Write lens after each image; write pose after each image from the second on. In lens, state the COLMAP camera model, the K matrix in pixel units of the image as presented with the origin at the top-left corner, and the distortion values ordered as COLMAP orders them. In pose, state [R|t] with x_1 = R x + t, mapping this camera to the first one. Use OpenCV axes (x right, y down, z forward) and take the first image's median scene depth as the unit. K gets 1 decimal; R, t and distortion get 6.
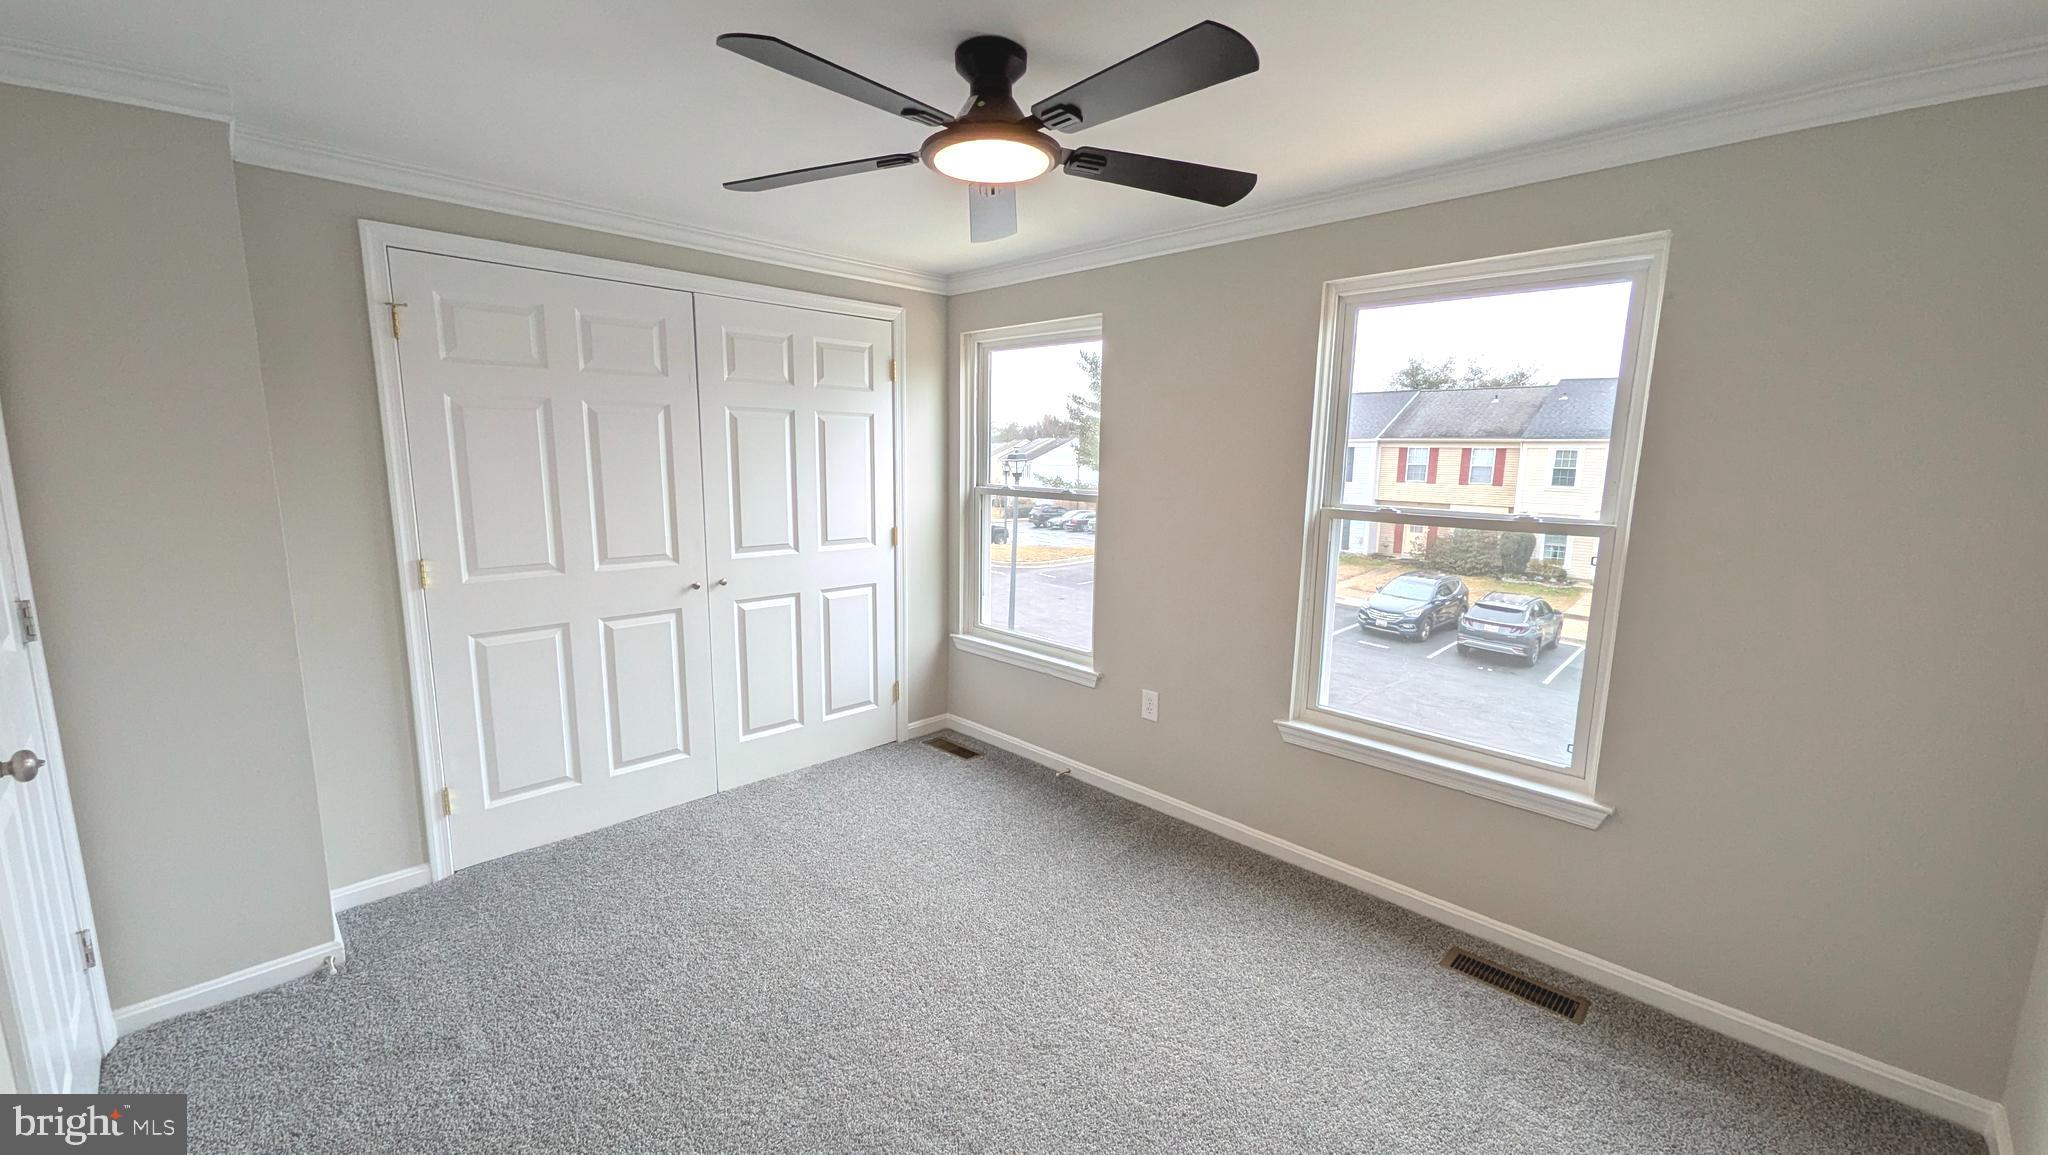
lens RADIAL K [[800.3, 0, 1024.8], [0, 800.3, 580.9], [0, 0, 1]] dist [0.006730, -0.000125]
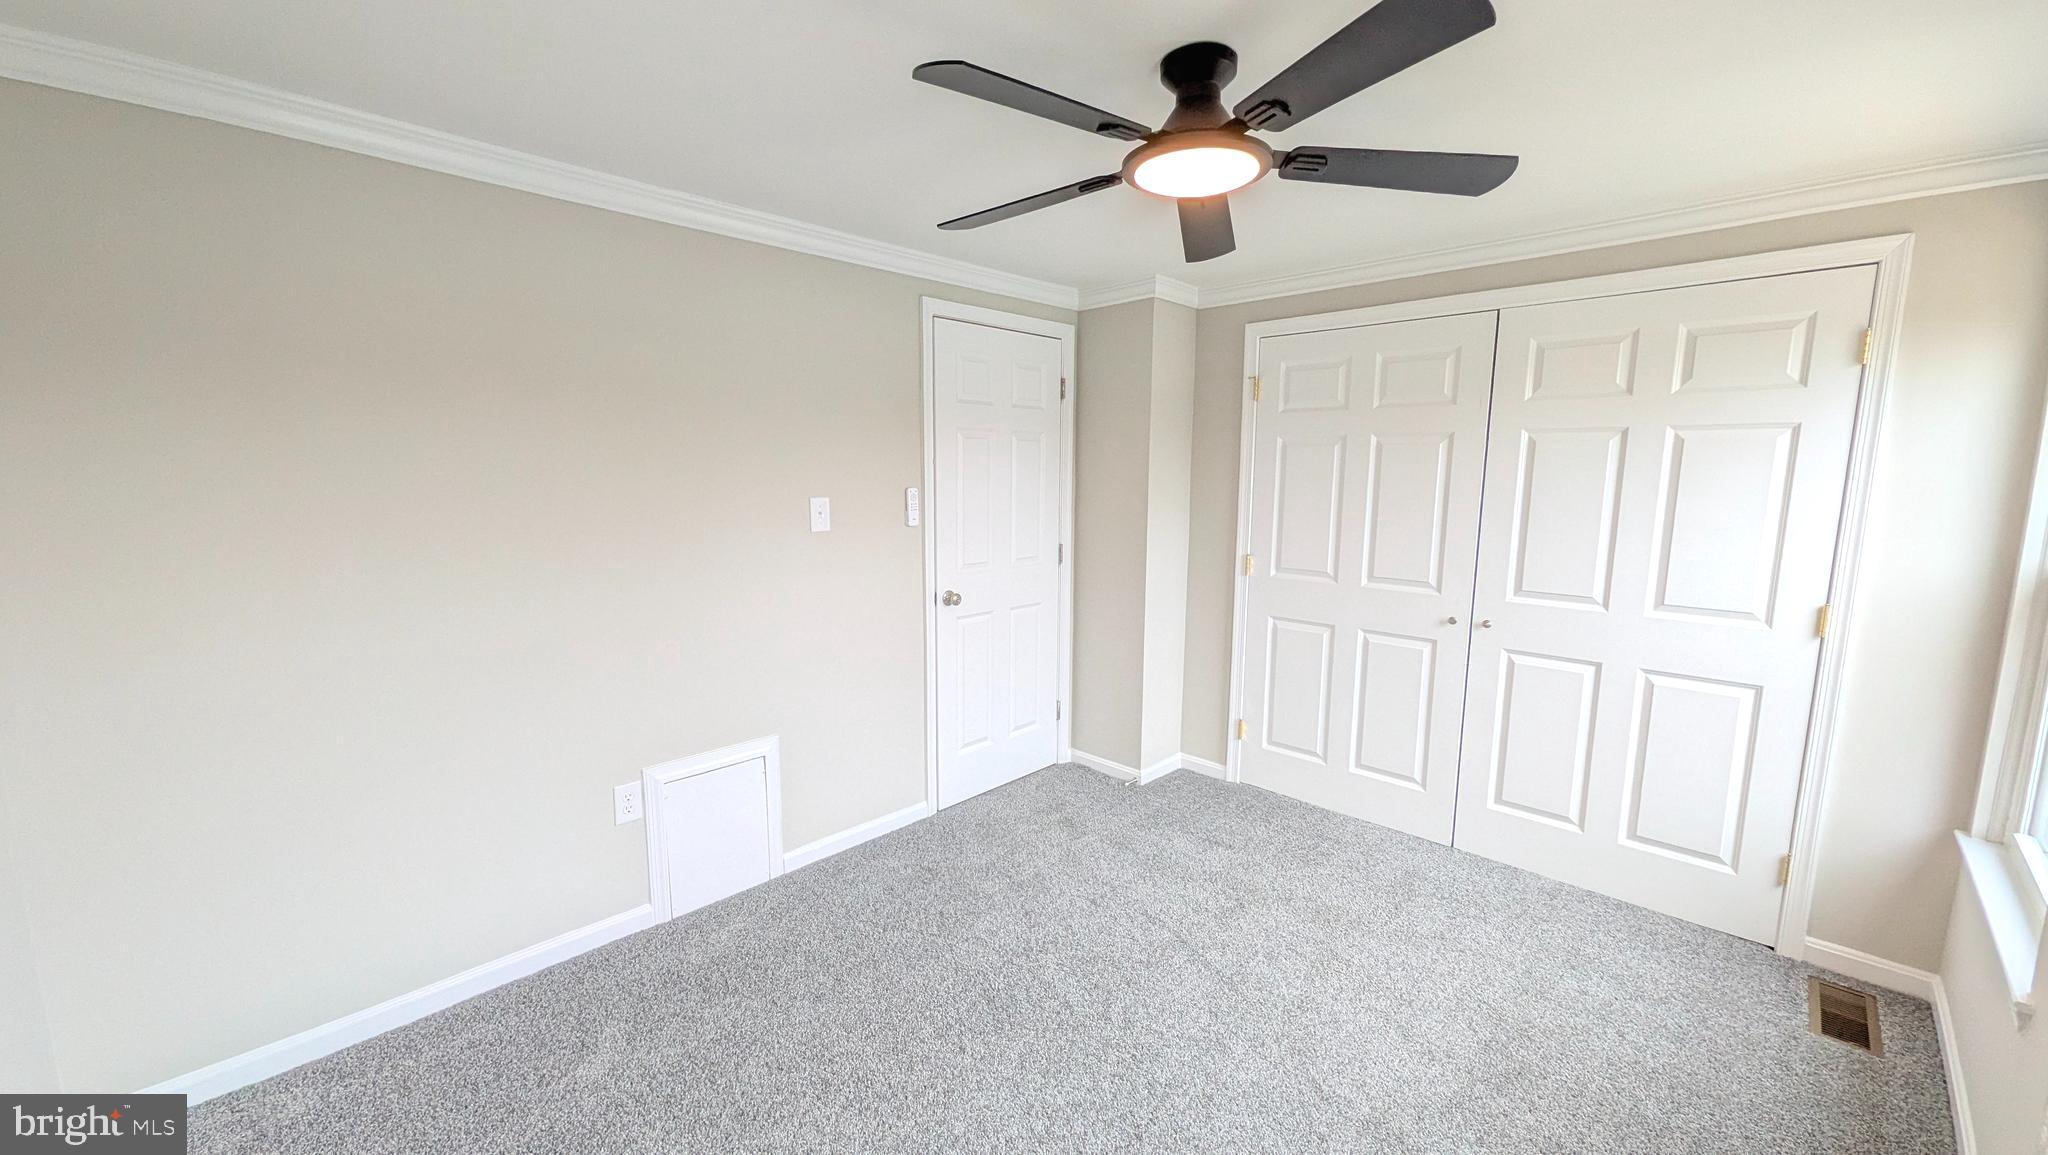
lens RADIAL K [[800.3, 0, 1027.8], [0, 800.3, 583.9], [0, 0, 1]] dist [0.006730, -0.000125]
pose [[0.015145, 0.131858, -0.991153, 0.496657], [-0.168251, 0.977468, 0.127467, -0.069906], [0.985628, 0.164832, 0.036989, 0.441459]]
